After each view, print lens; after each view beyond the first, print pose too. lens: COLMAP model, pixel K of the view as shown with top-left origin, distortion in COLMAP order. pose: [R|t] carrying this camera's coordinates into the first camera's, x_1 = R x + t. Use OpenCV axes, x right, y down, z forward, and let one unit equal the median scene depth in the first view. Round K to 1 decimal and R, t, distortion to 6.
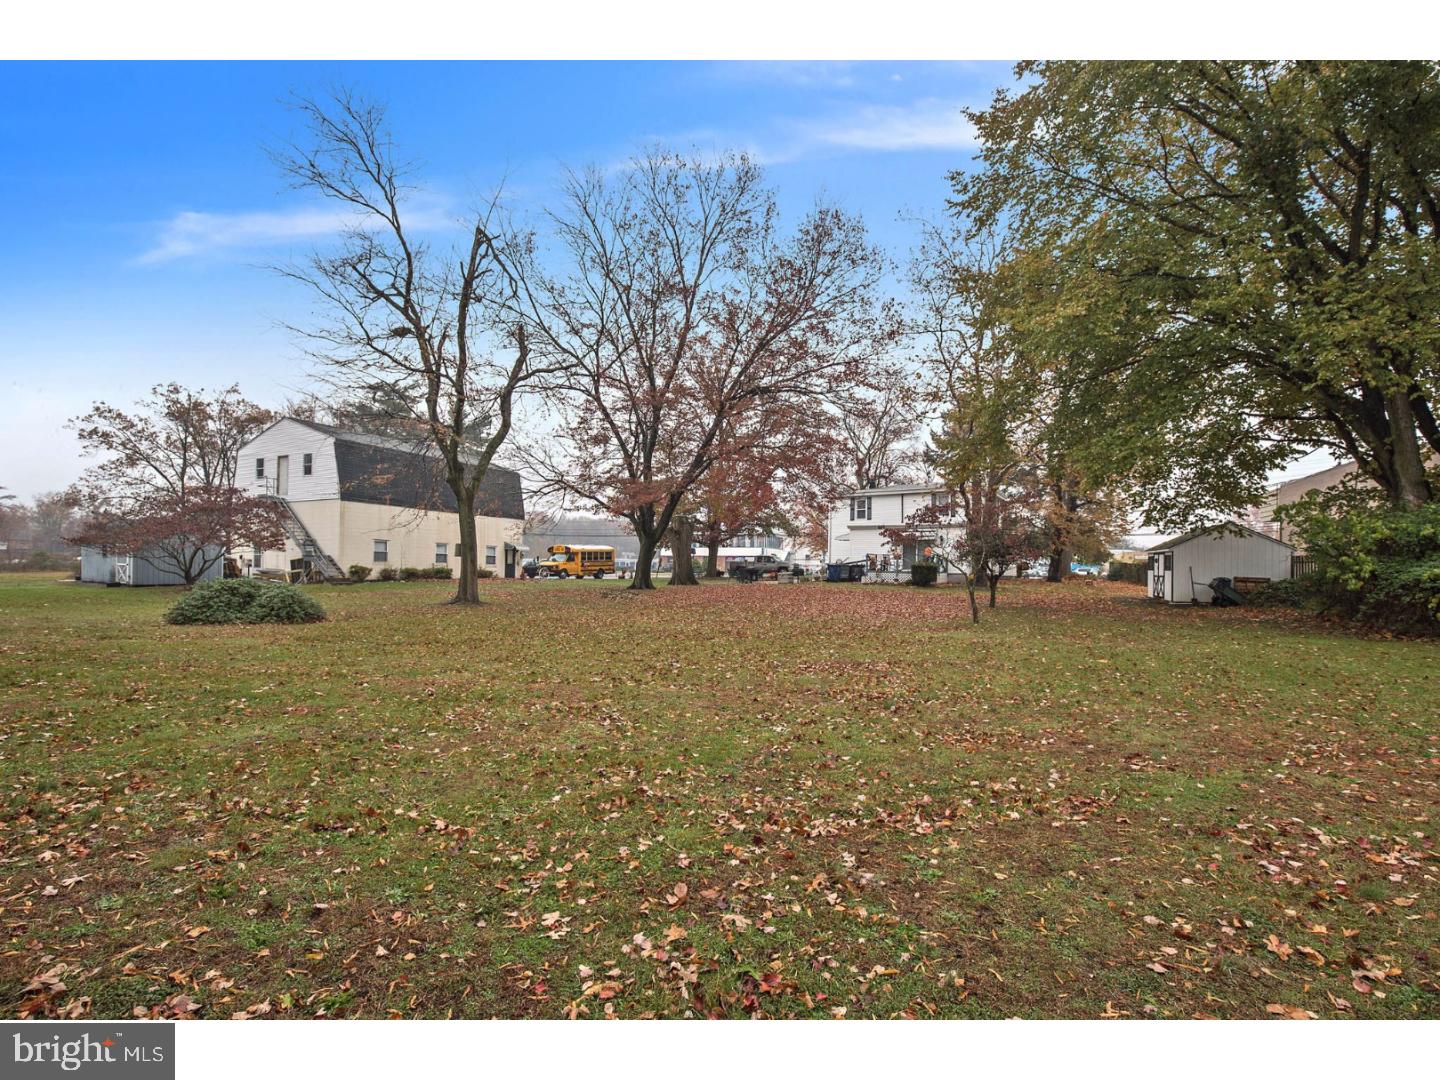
lens RADIAL K [[681.2, 0, 720.3], [0, 681.2, 538.1], [0, 0, 1]] dist [-0.001741, -0.000153]
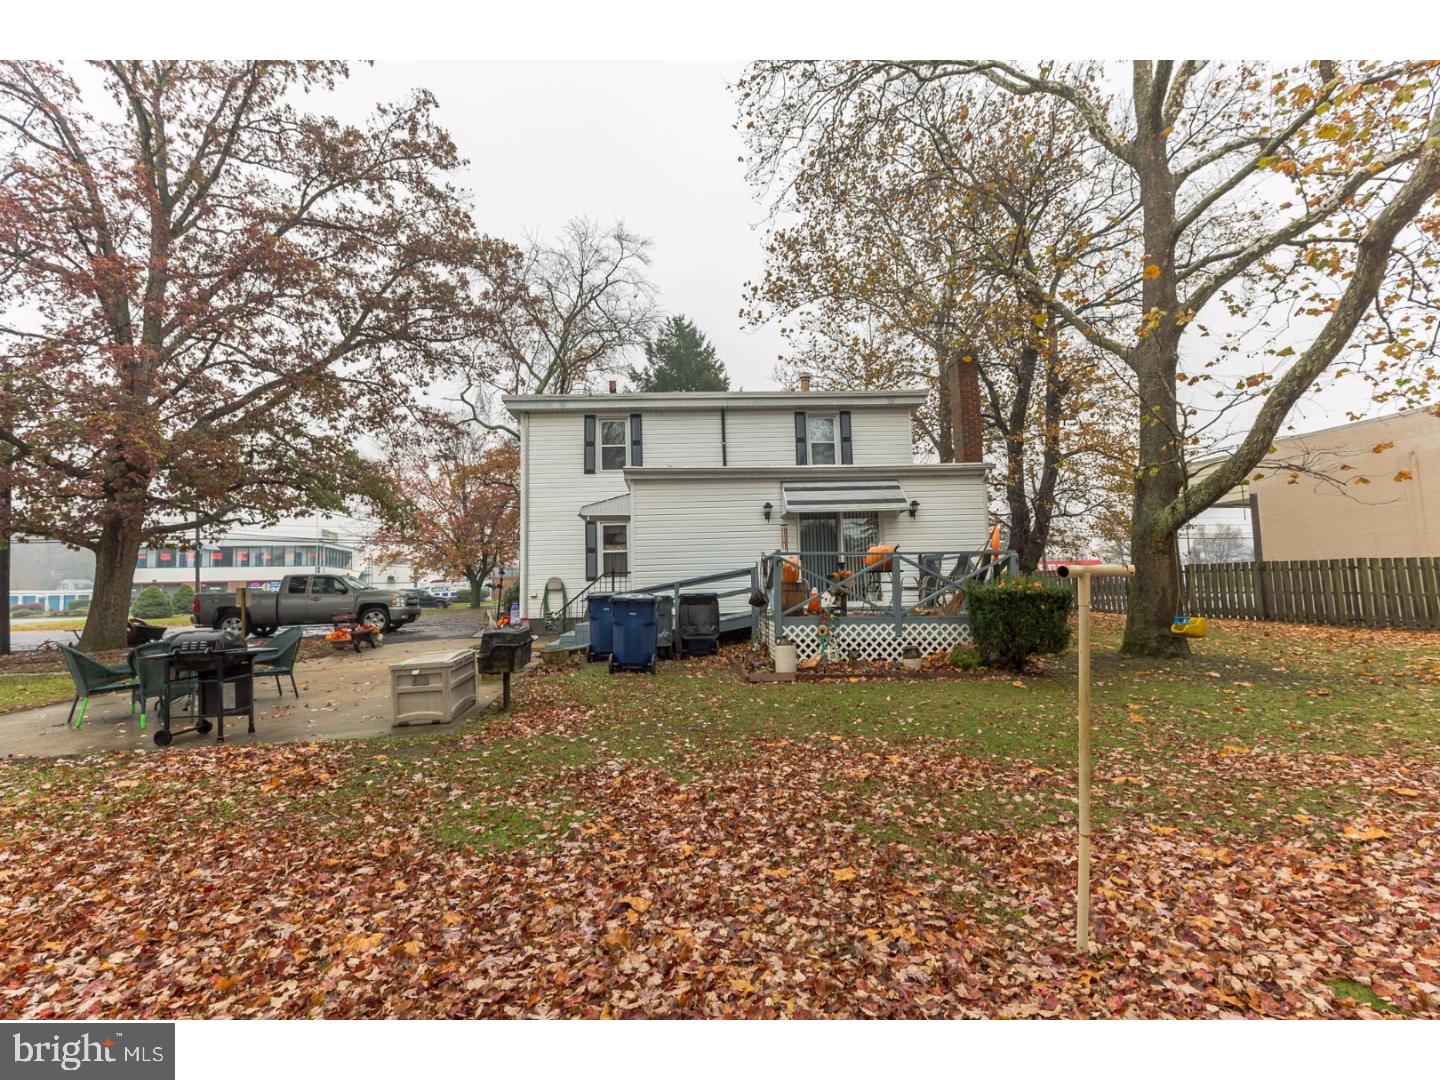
lens RADIAL K [[681.2, 0, 723.5], [0, 681.2, 542.0], [0, 0, 1]] dist [-0.001741, -0.000153]
pose [[0.818815, -0.000429, 0.574058, 0.040299], [0.012659, 0.999770, -0.017310, 0.018483], [-0.573918, 0.021440, 0.818632, 0.654853]]
